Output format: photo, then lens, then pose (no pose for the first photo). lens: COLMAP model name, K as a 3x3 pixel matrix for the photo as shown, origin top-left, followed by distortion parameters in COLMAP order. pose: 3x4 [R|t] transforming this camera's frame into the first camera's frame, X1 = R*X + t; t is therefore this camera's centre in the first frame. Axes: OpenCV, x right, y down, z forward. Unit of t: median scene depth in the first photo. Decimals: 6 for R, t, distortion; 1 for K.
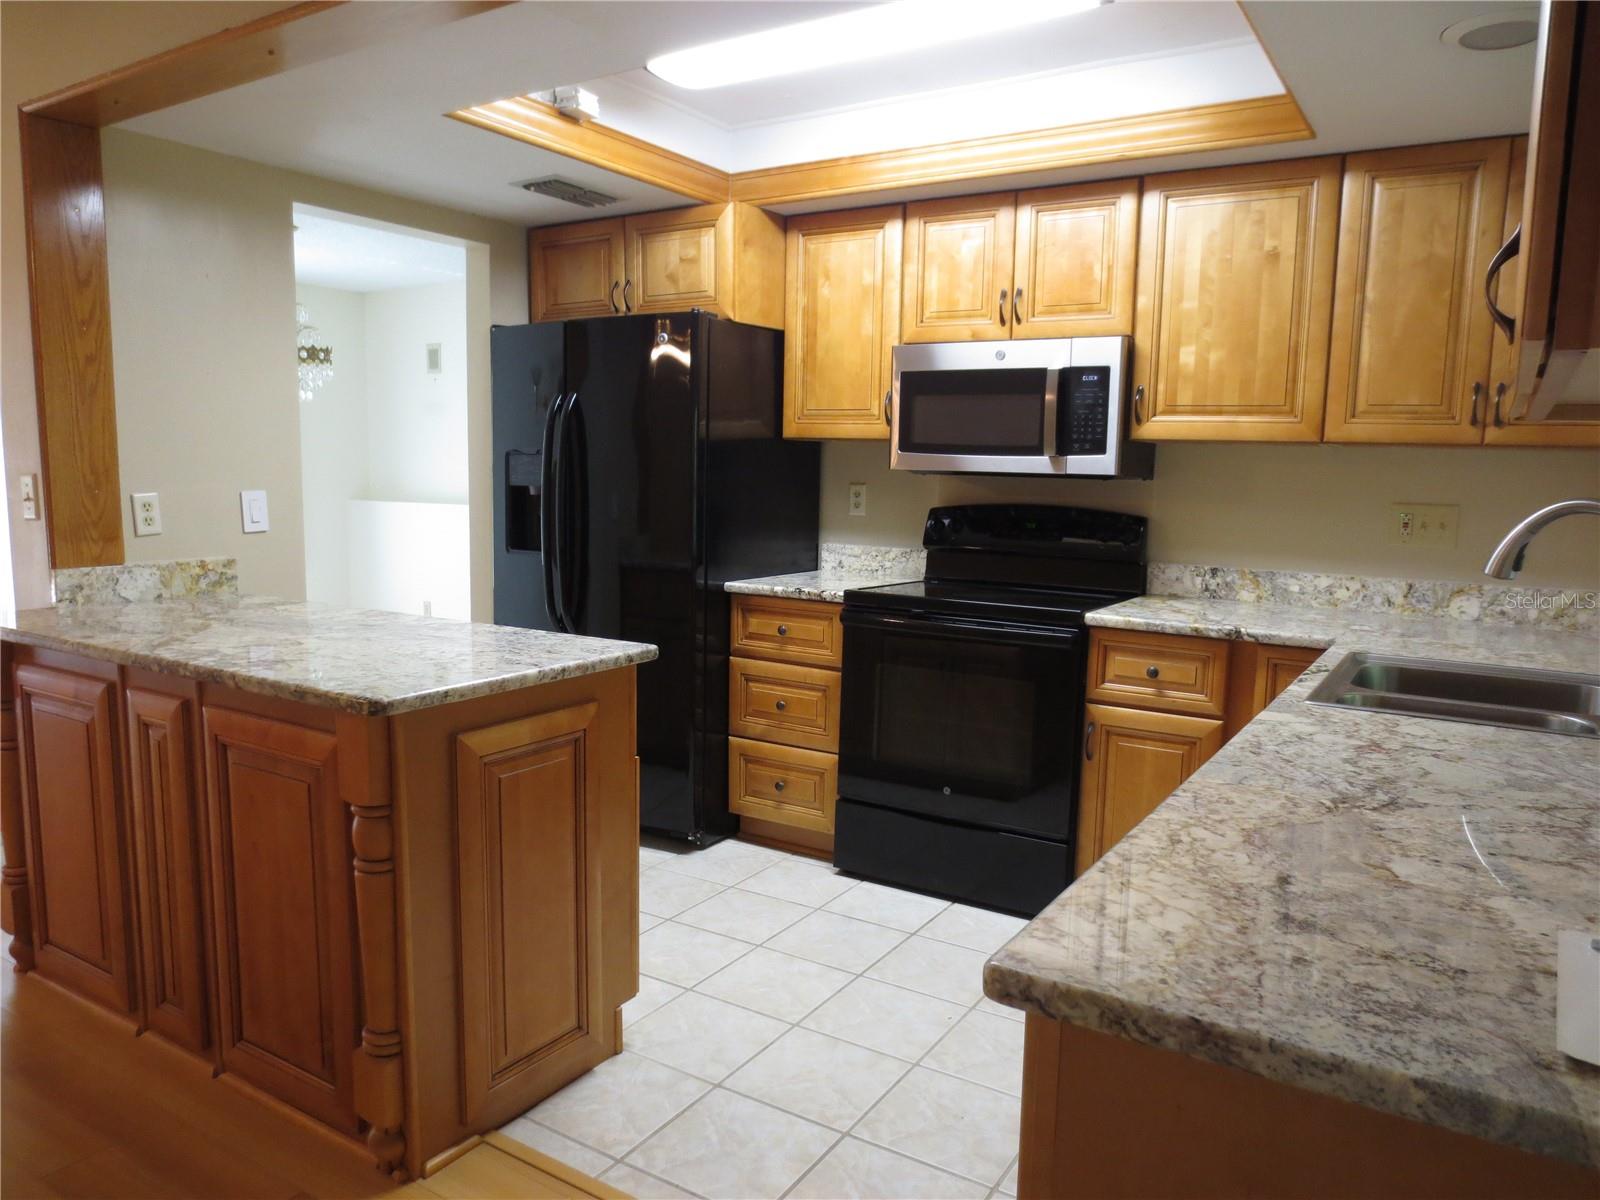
lens RADIAL K [[1134.5, 0, 798.1], [0, 1134.5, 604.7], [0, 0, 1]] dist [-0.035992, 0.016839]
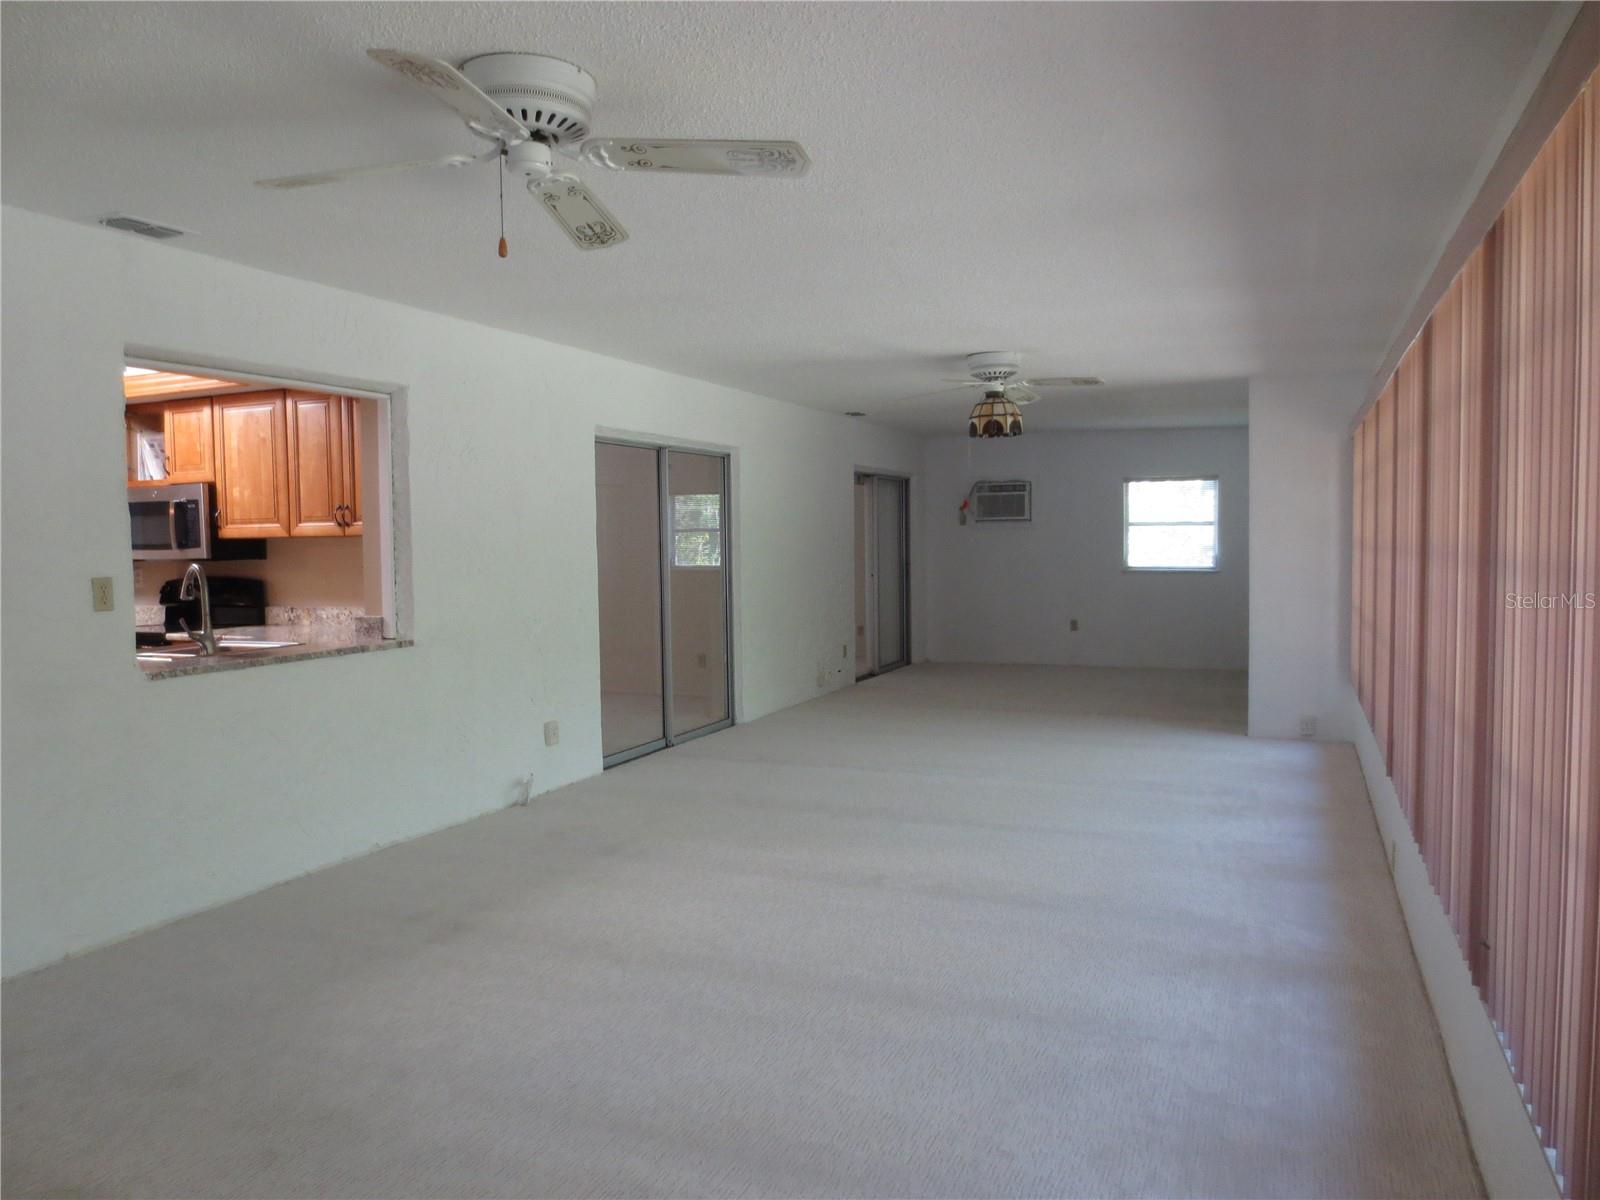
lens RADIAL K [[1149.2, 0, 798.1], [0, 1149.2, 605.9], [0, 0, 1]] dist [-0.038510, 0.000771]
pose [[0.987977, -0.046921, 0.147309, 0.966106], [0.055730, 0.996860, -0.056252, 0.119525], [-0.144208, 0.063785, 0.987490, -0.953965]]
